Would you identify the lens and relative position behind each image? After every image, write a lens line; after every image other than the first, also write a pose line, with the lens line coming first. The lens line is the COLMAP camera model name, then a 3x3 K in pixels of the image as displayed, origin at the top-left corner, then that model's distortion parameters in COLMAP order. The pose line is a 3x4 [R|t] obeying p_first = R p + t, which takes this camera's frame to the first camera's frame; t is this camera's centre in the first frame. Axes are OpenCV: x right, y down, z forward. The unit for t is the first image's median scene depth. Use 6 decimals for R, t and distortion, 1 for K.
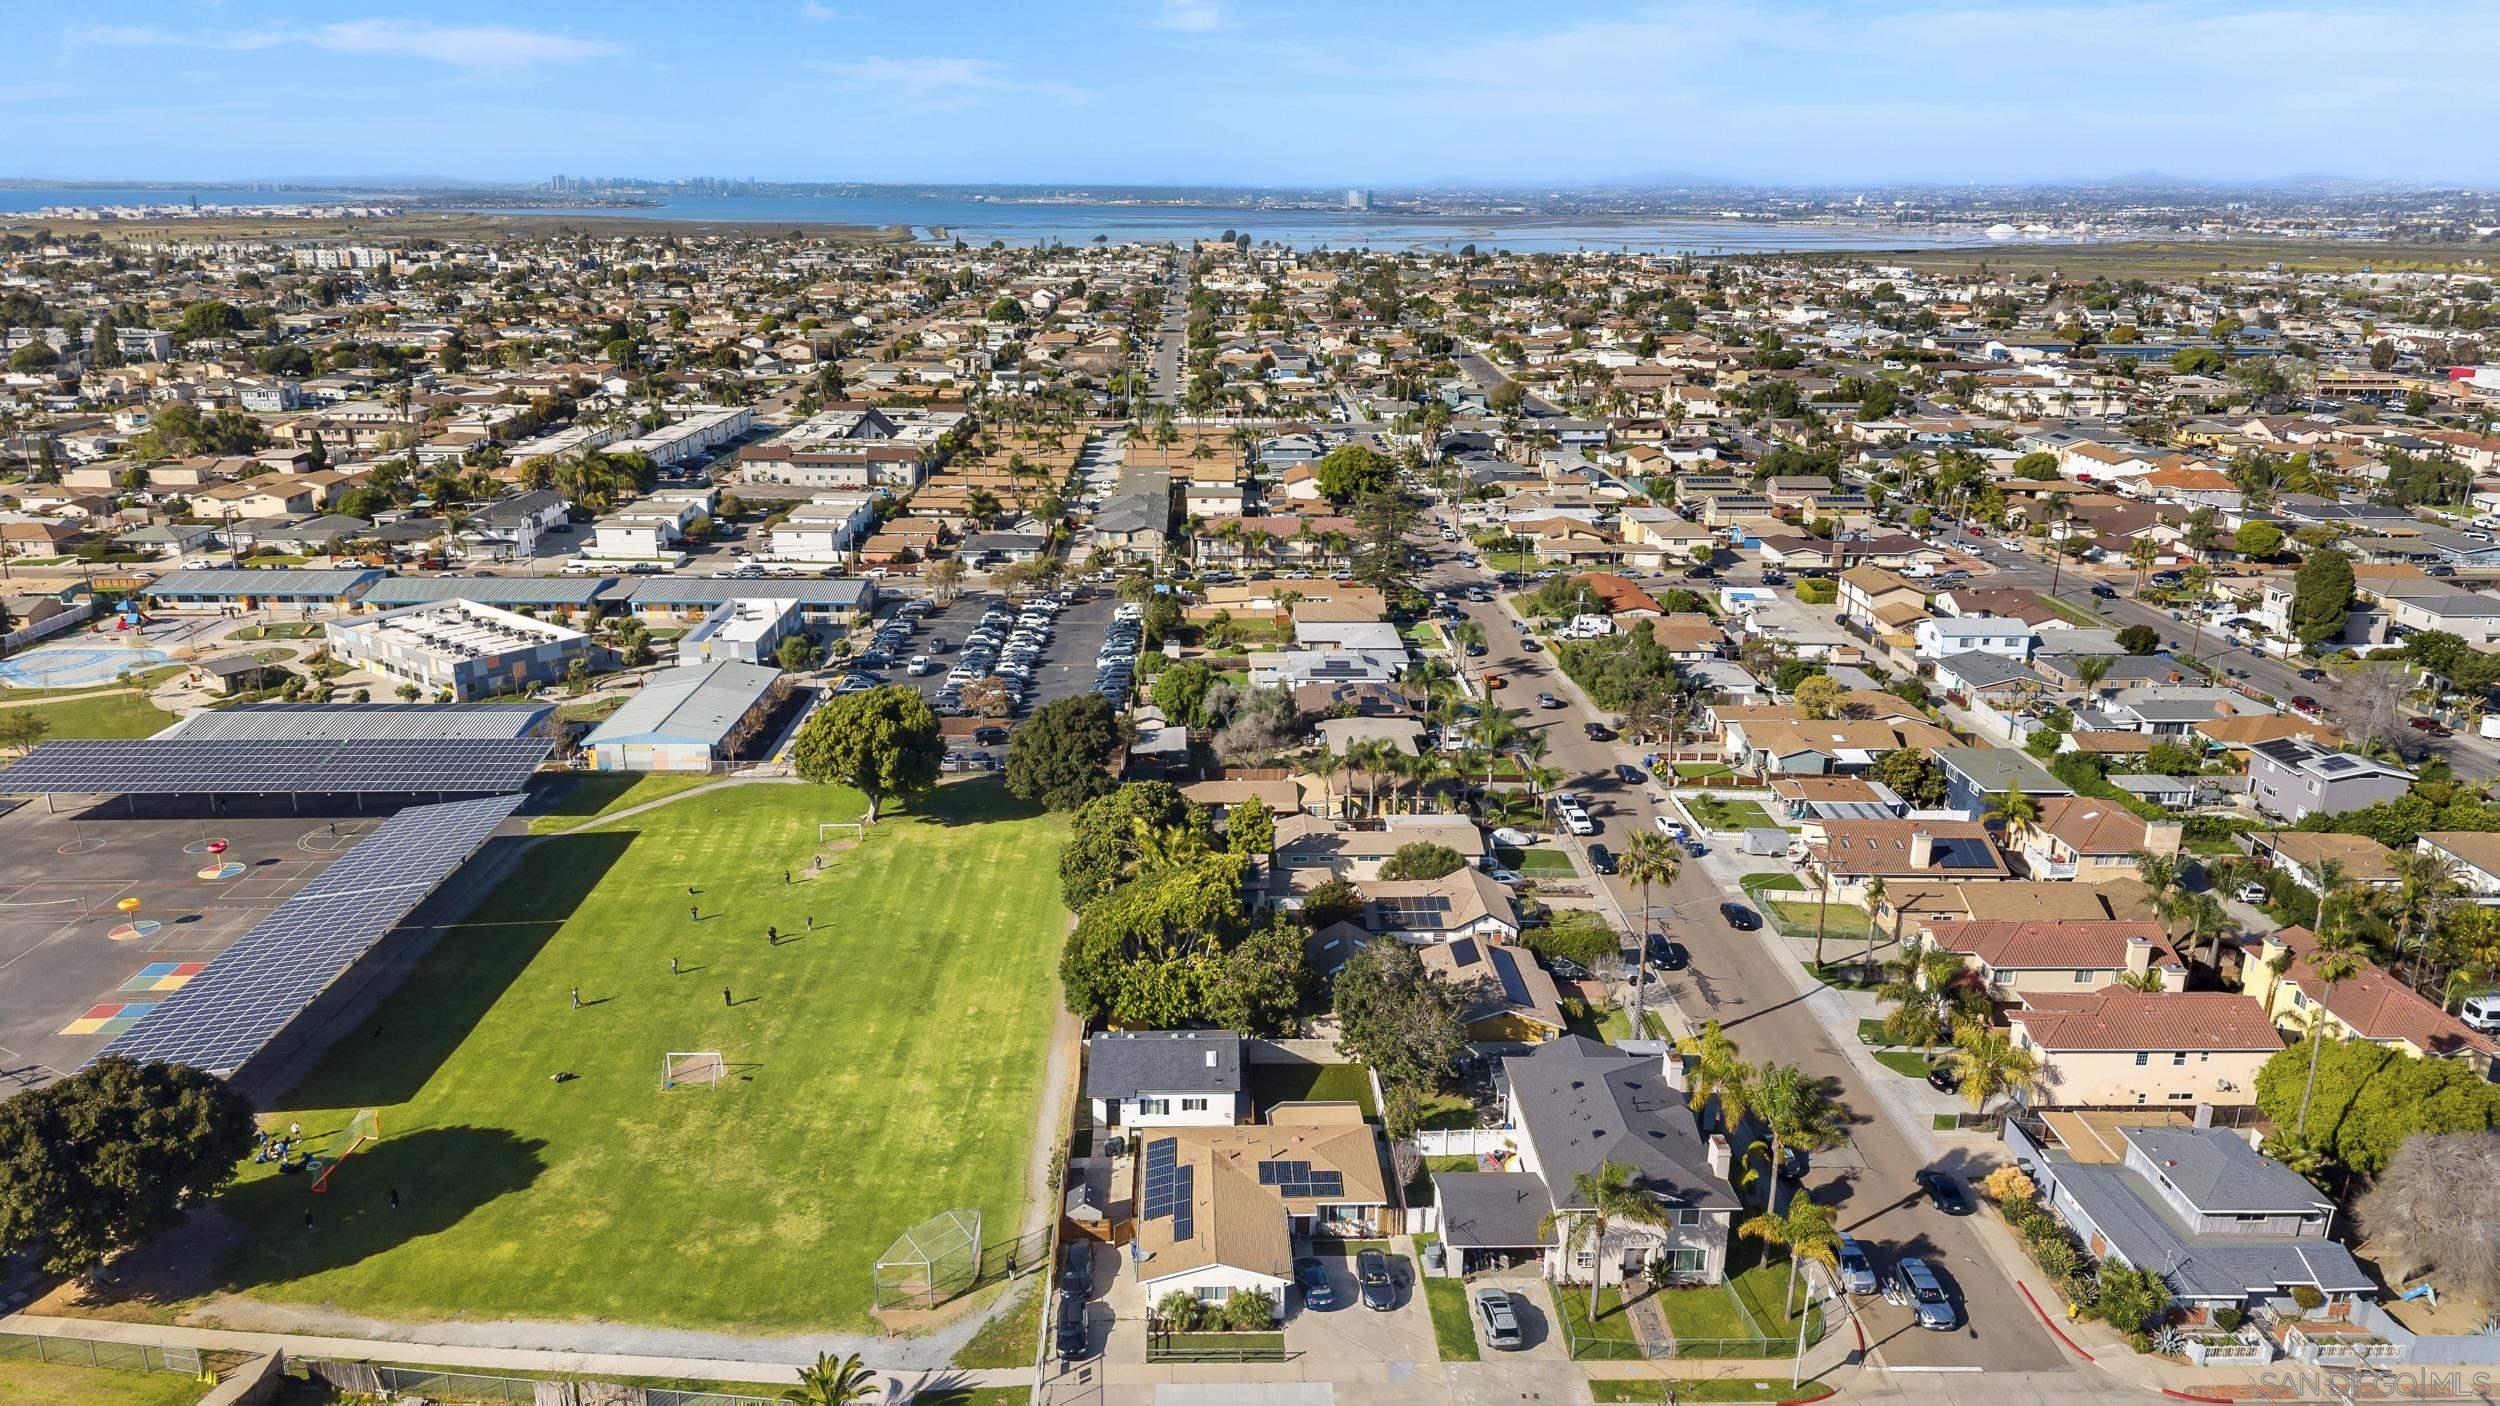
lens RADIAL K [[1676.0, 0, 1248.3], [0, 1676.0, 699.7], [0, 0, 1]] dist [0.046606, -0.055591]
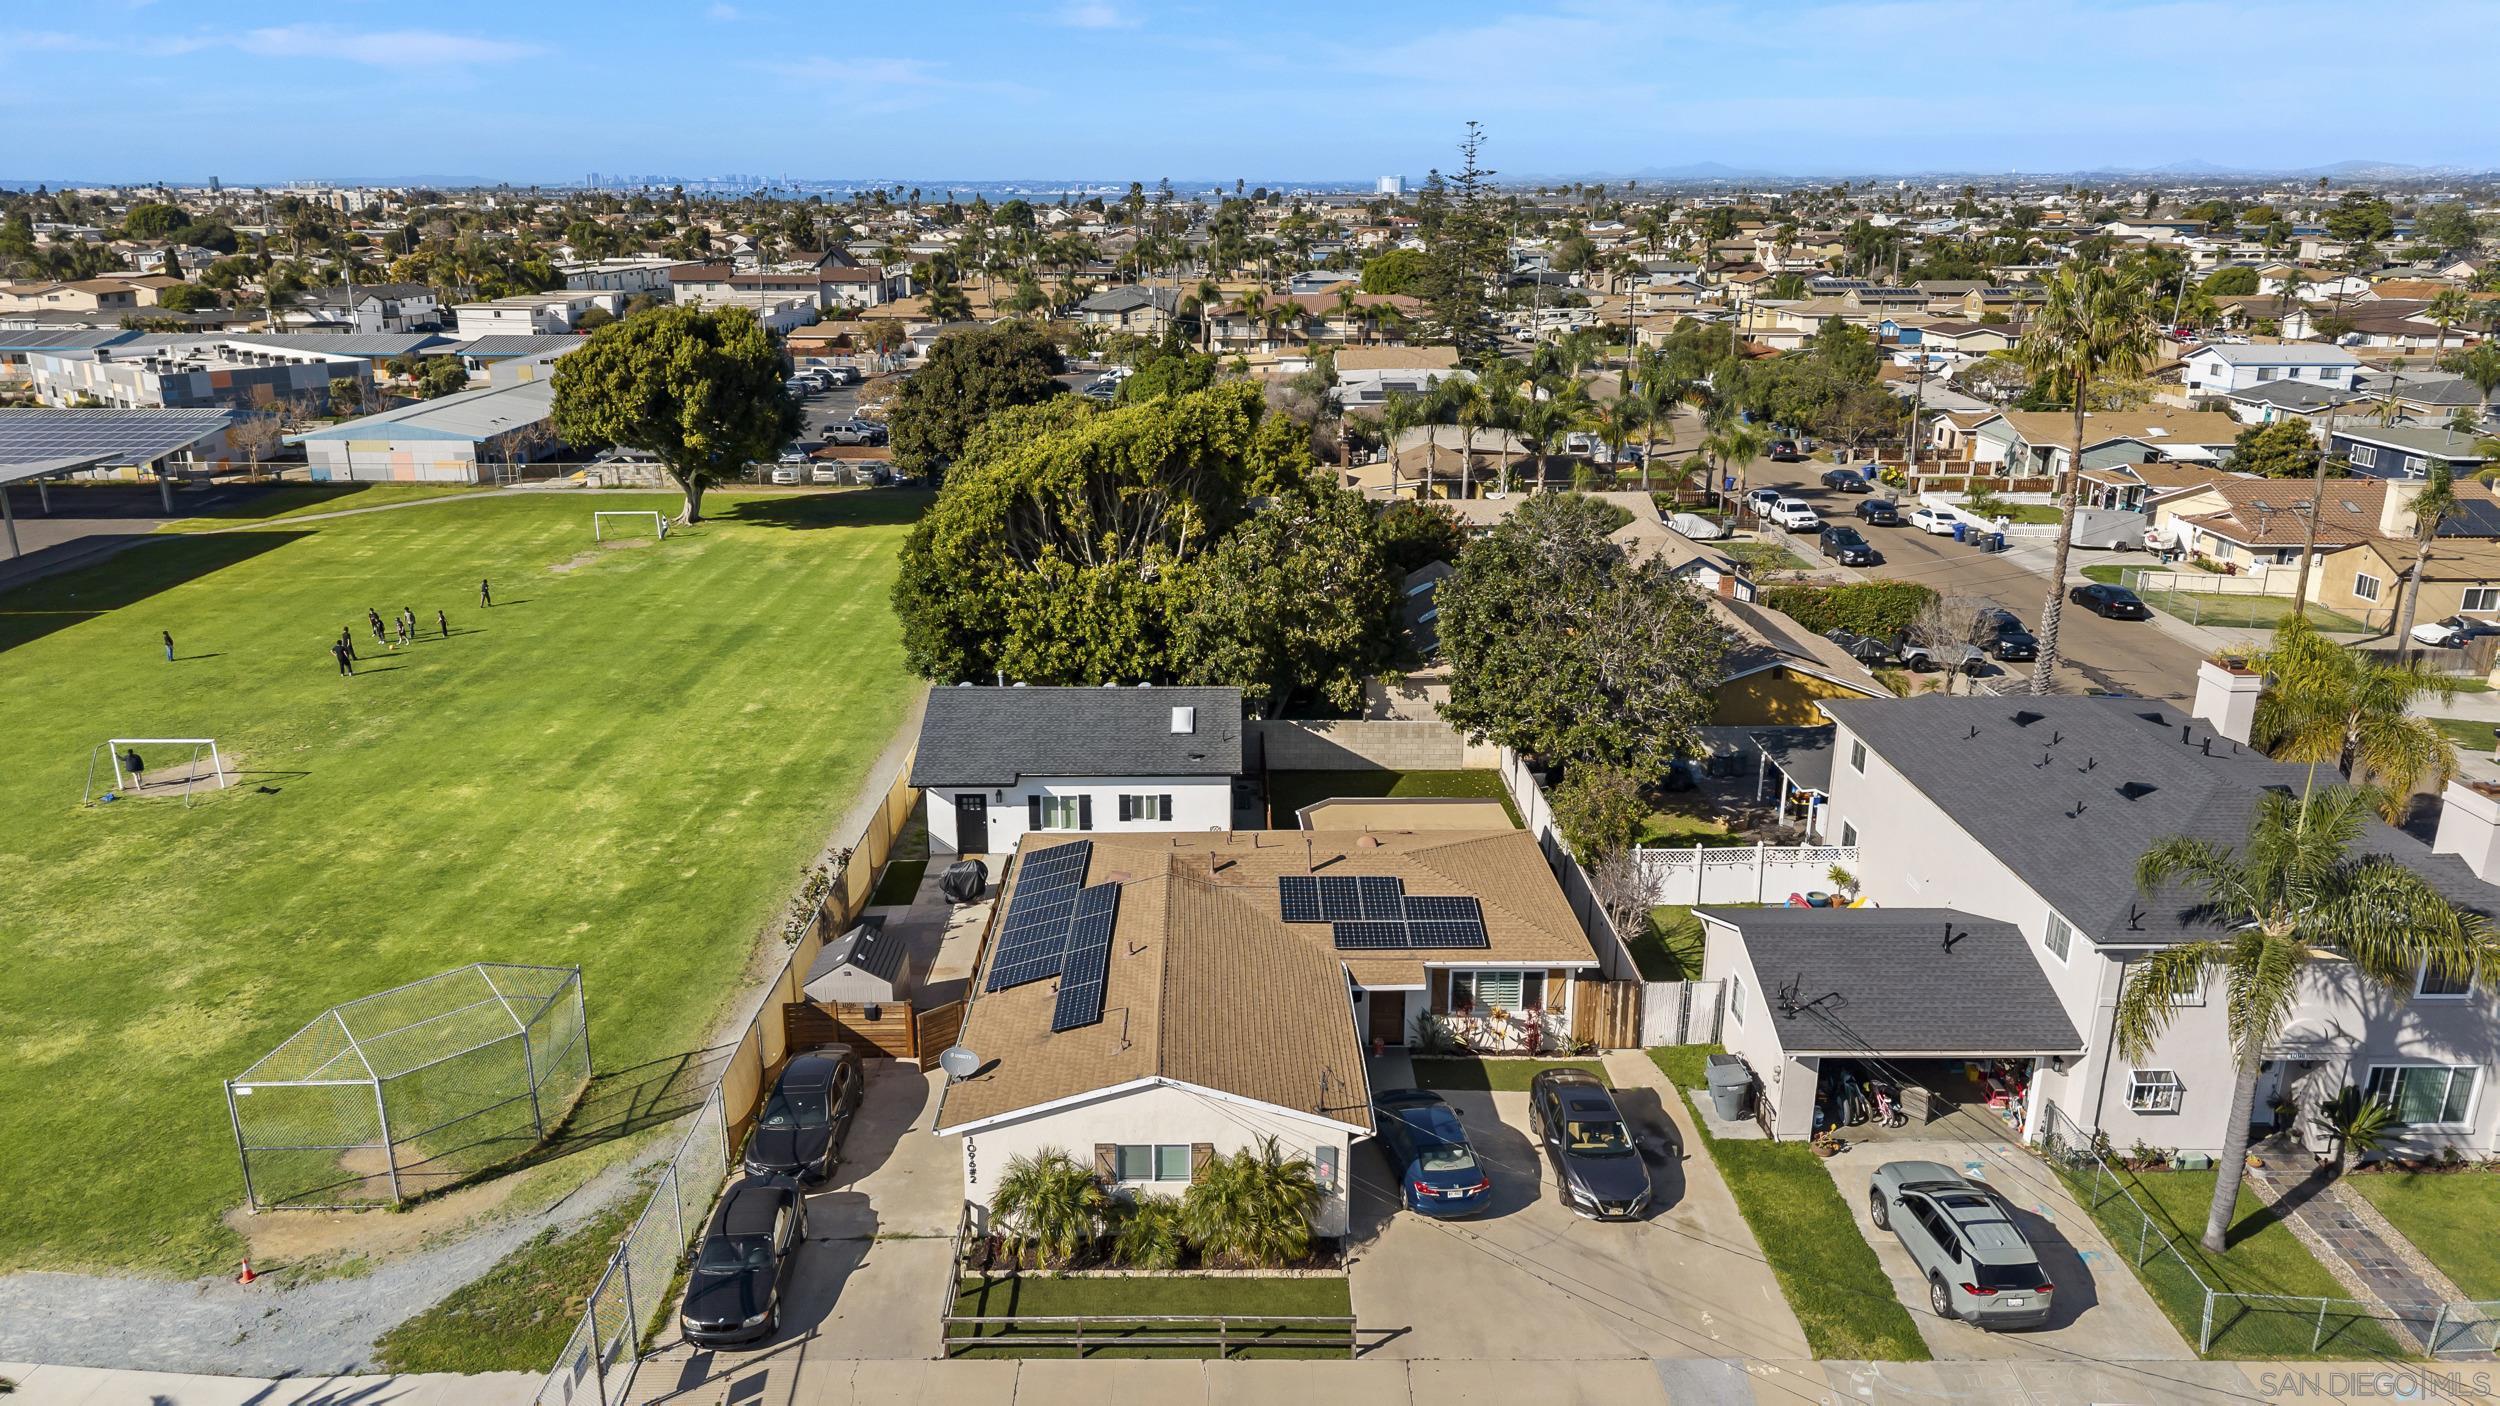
lens RADIAL K [[1676.0, 0, 1242.9], [0, 1676.0, 711.8], [0, 0, 1]] dist [0.046606, -0.055591]
pose [[0.999760, -0.001345, -0.021862, 0.004961], [0.001529, 0.999964, 0.008390, 0.180708], [0.021850, -0.008421, 0.999726, 0.459390]]
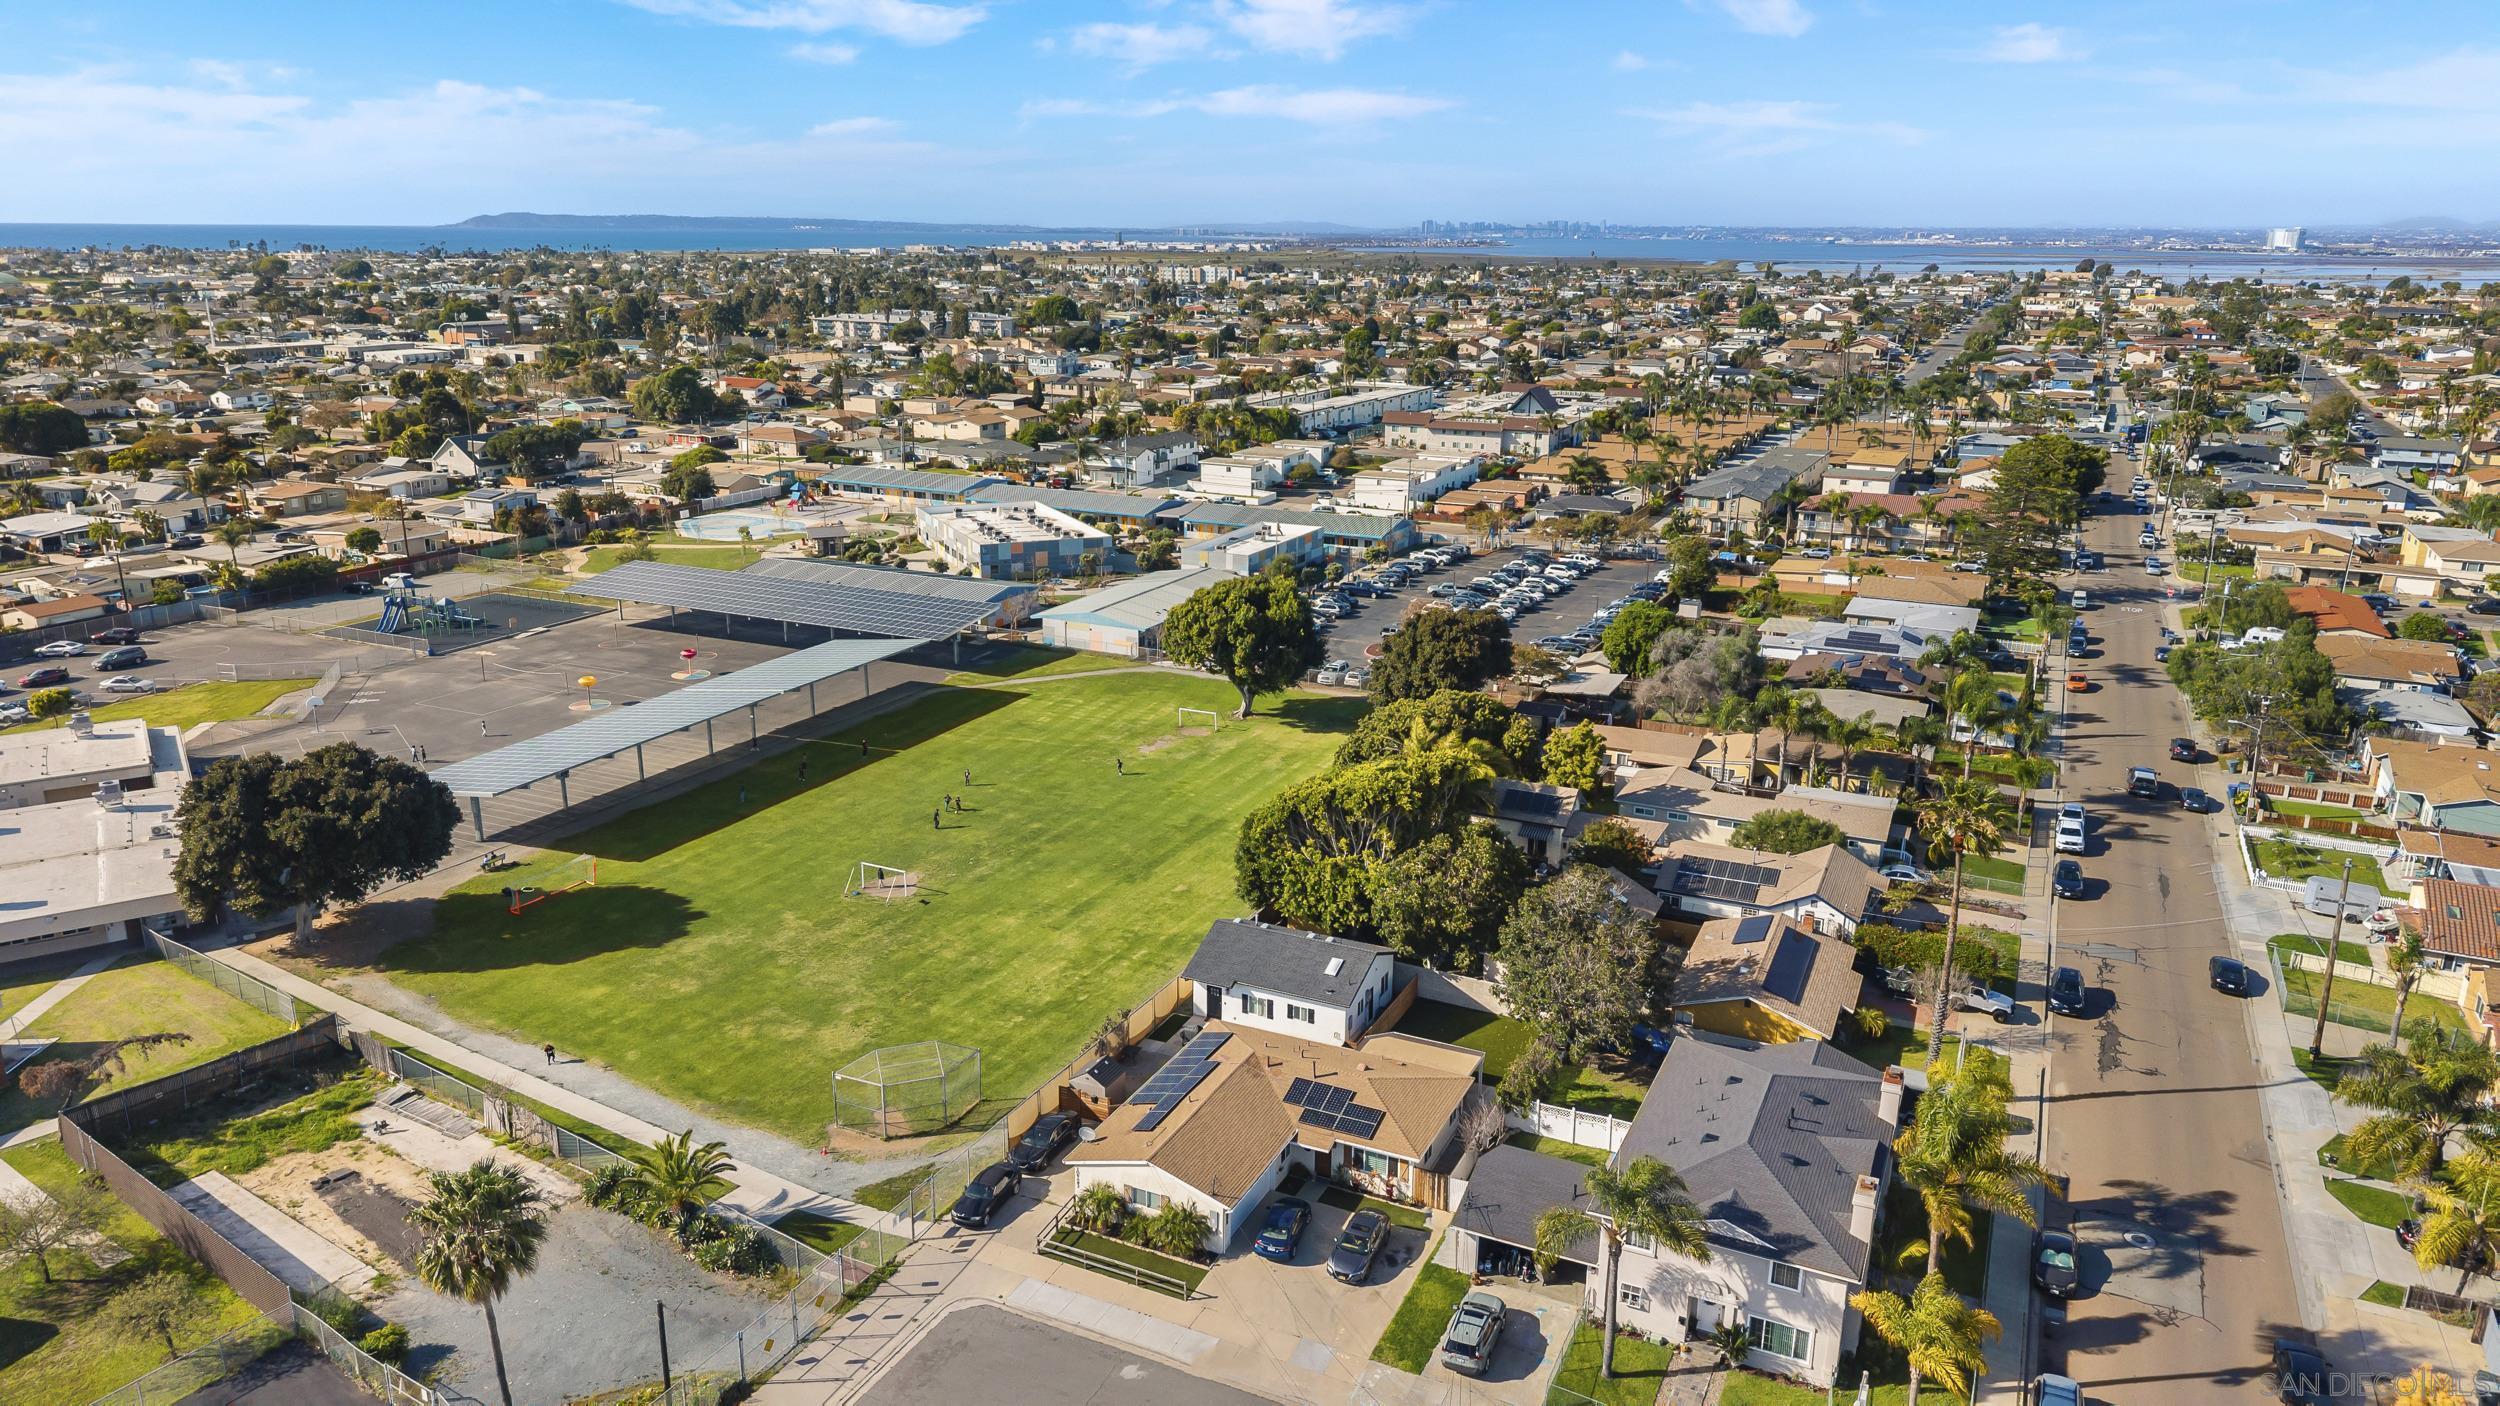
lens RADIAL K [[1676.0, 0, 1242.0], [0, 1676.0, 680.8], [0, 0, 1]] dist [0.046606, -0.055591]
pose [[0.887011, 0.118336, -0.446327, 0.253545], [-0.133699, 0.991018, -0.002956, 0.071199], [0.441968, 0.062296, 0.894865, 0.196770]]
